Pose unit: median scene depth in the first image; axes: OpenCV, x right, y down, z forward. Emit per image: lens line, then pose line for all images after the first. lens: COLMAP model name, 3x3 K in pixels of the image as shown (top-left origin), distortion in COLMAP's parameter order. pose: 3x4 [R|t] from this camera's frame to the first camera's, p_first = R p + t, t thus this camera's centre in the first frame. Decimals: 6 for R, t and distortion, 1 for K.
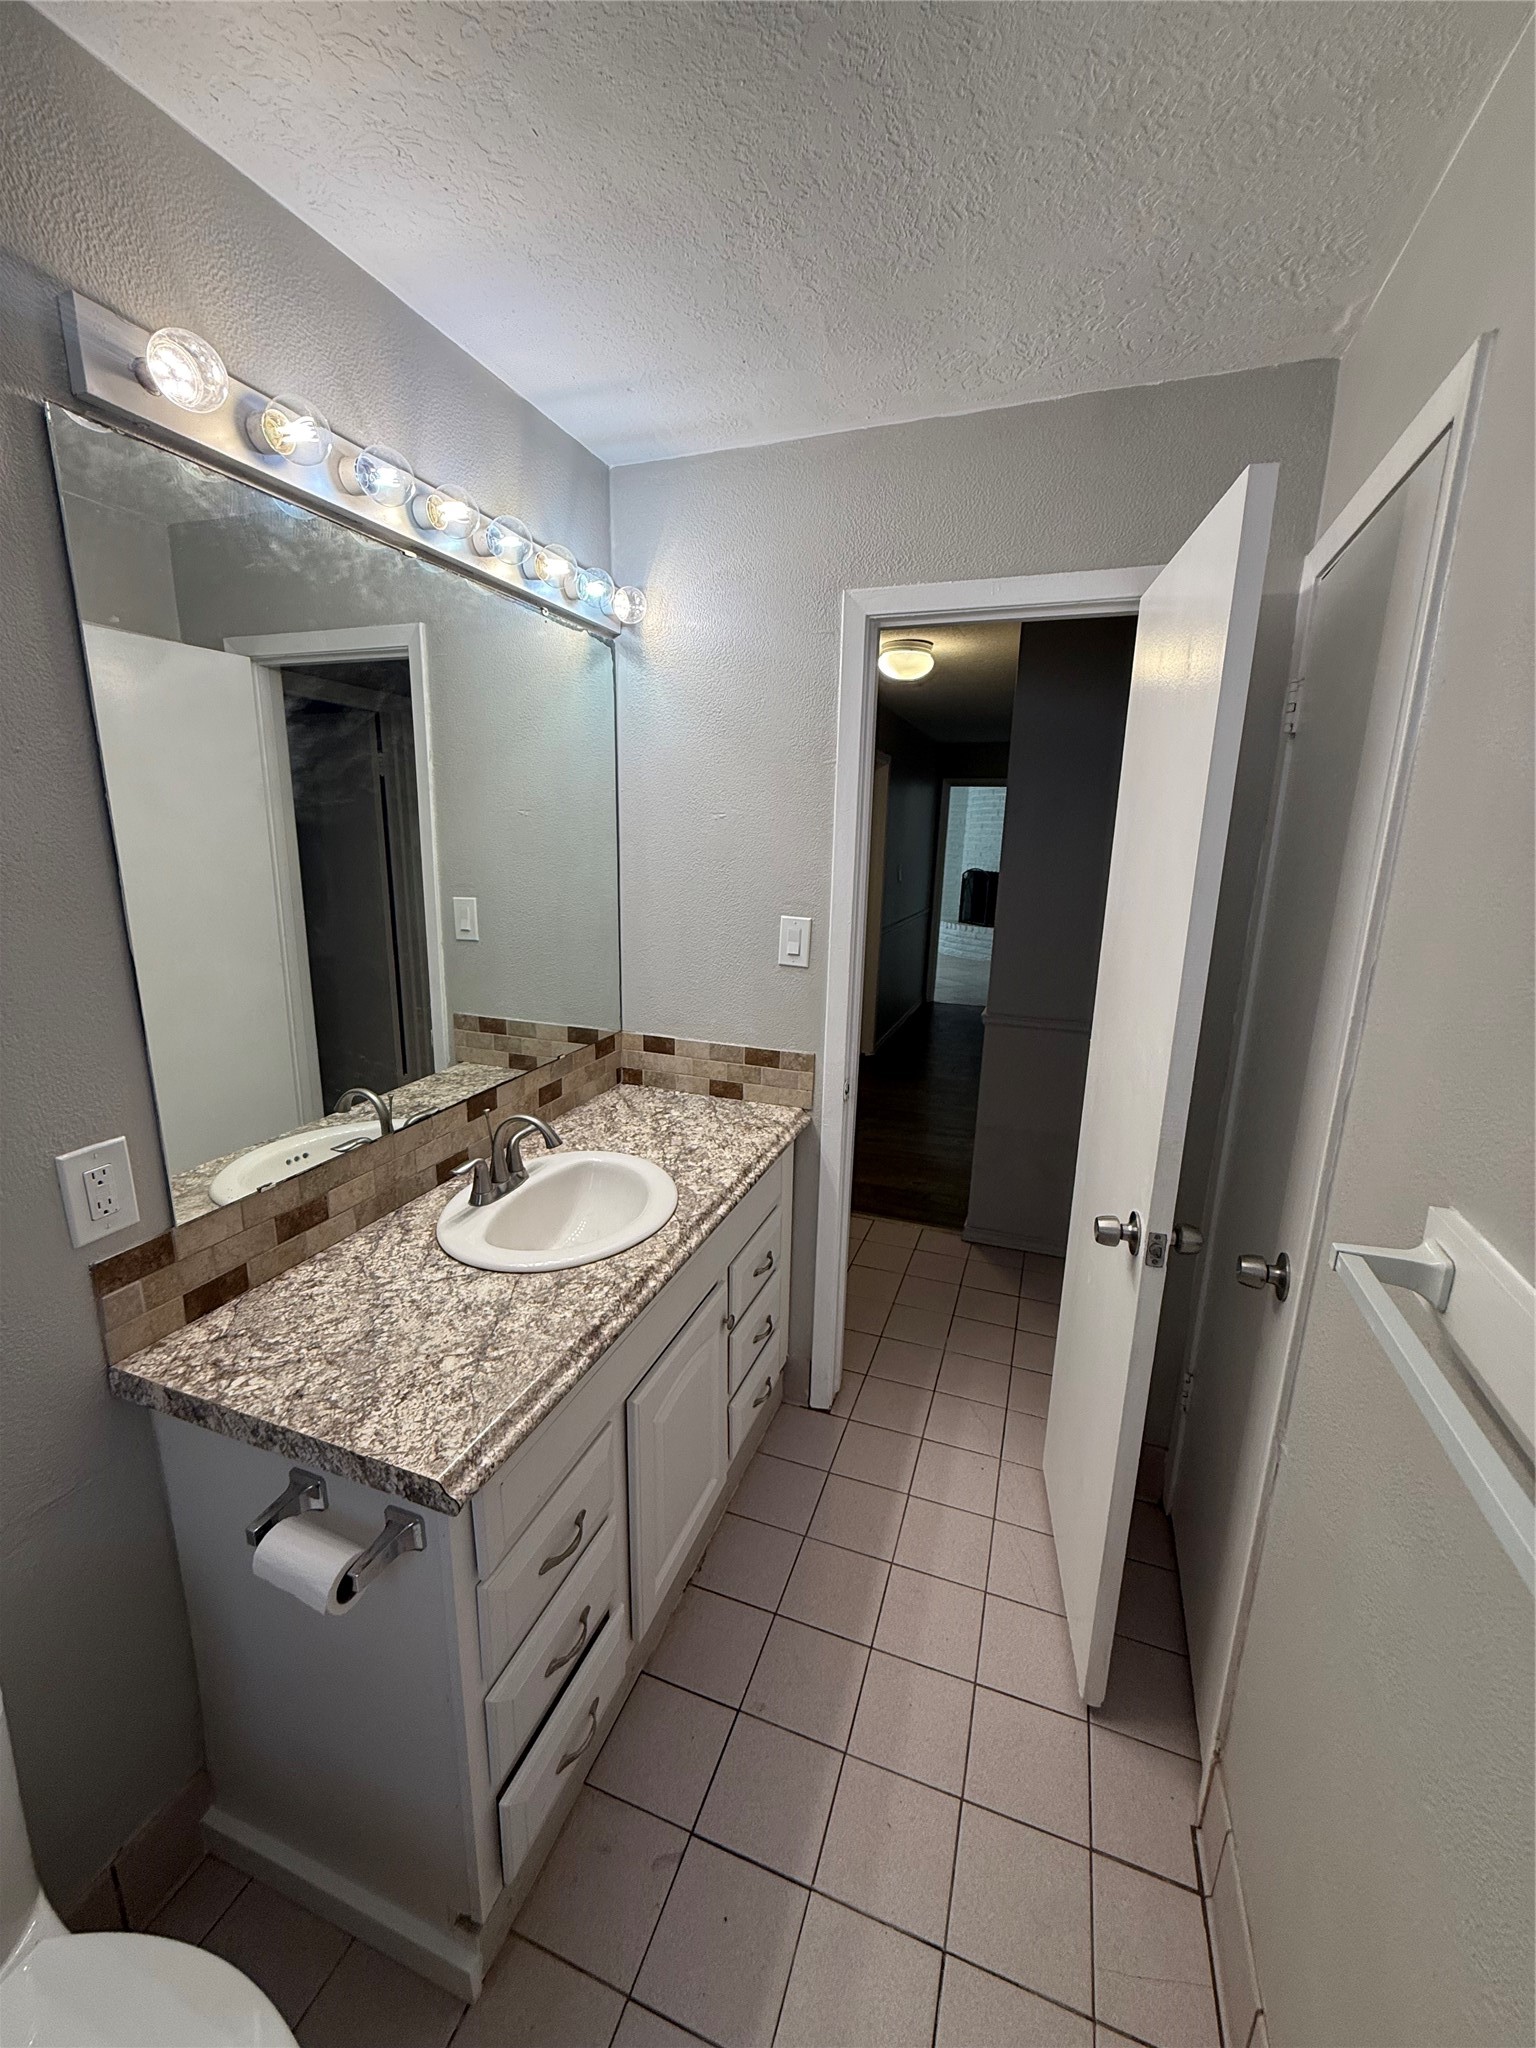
lens RADIAL K [[816.3, 0, 768.3], [0, 816.3, 1018.8], [0, 0, 1]] dist [-0.001350, -0.000065]
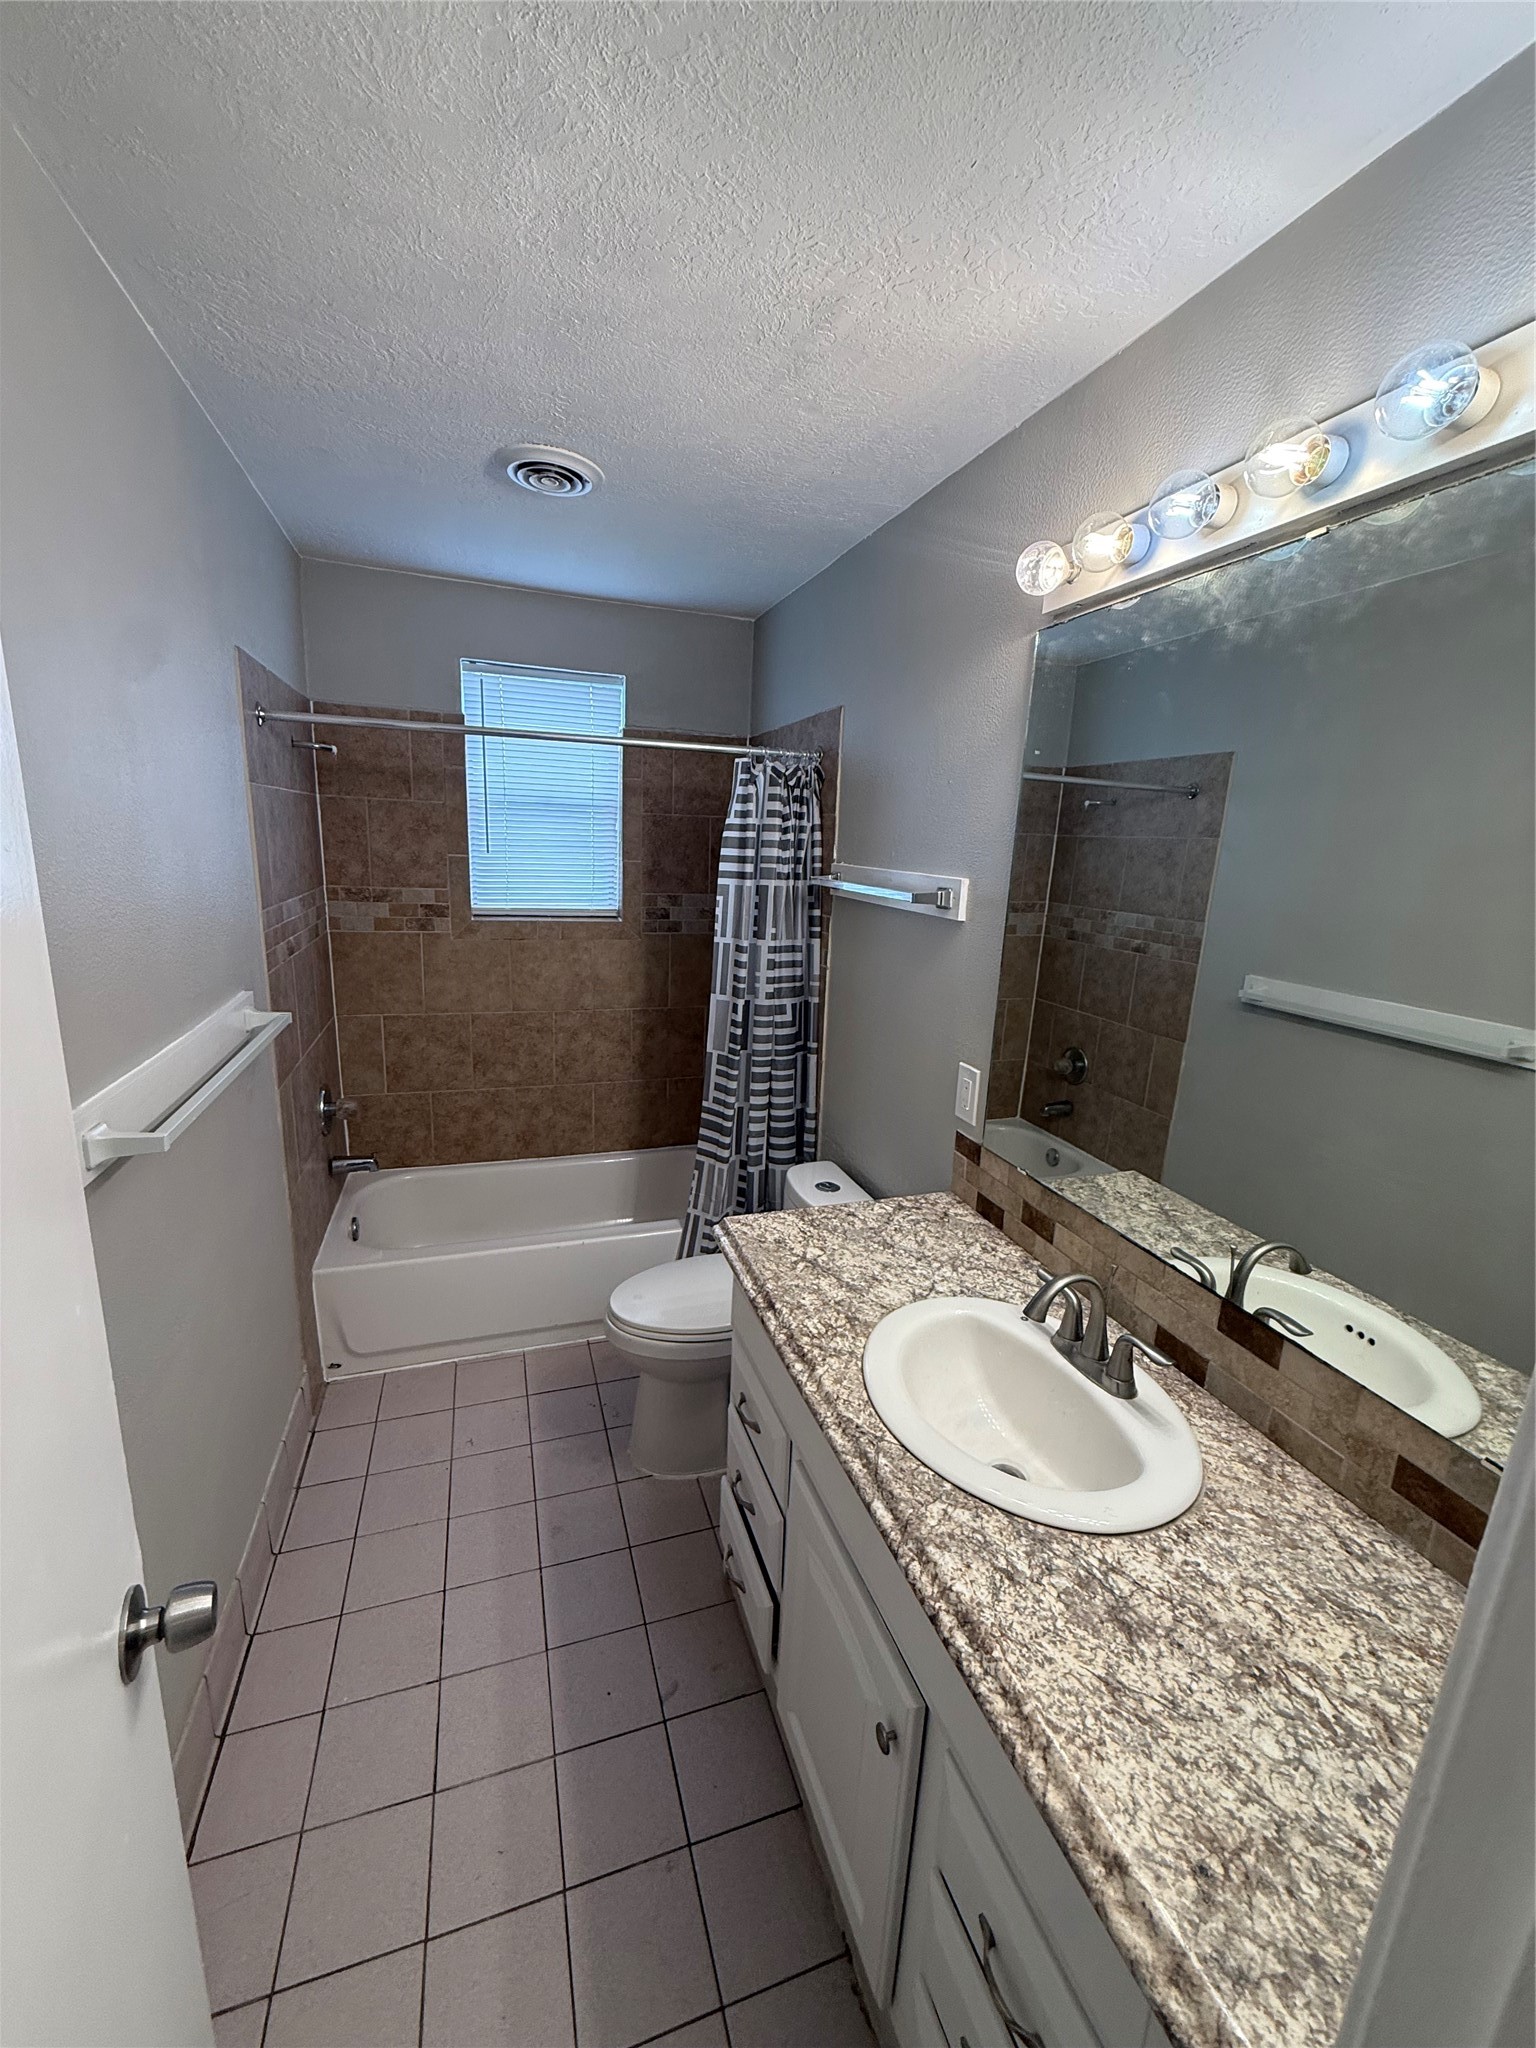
lens RADIAL K [[816.3, 0, 776.5], [0, 816.3, 1023.4], [0, 0, 1]] dist [-0.001350, -0.000065]
pose [[-0.773609, 0.081346, -0.628420, 0.403663], [-0.204667, 0.906495, 0.369294, -0.346148], [0.599700, 0.414306, -0.684624, 1.372800]]
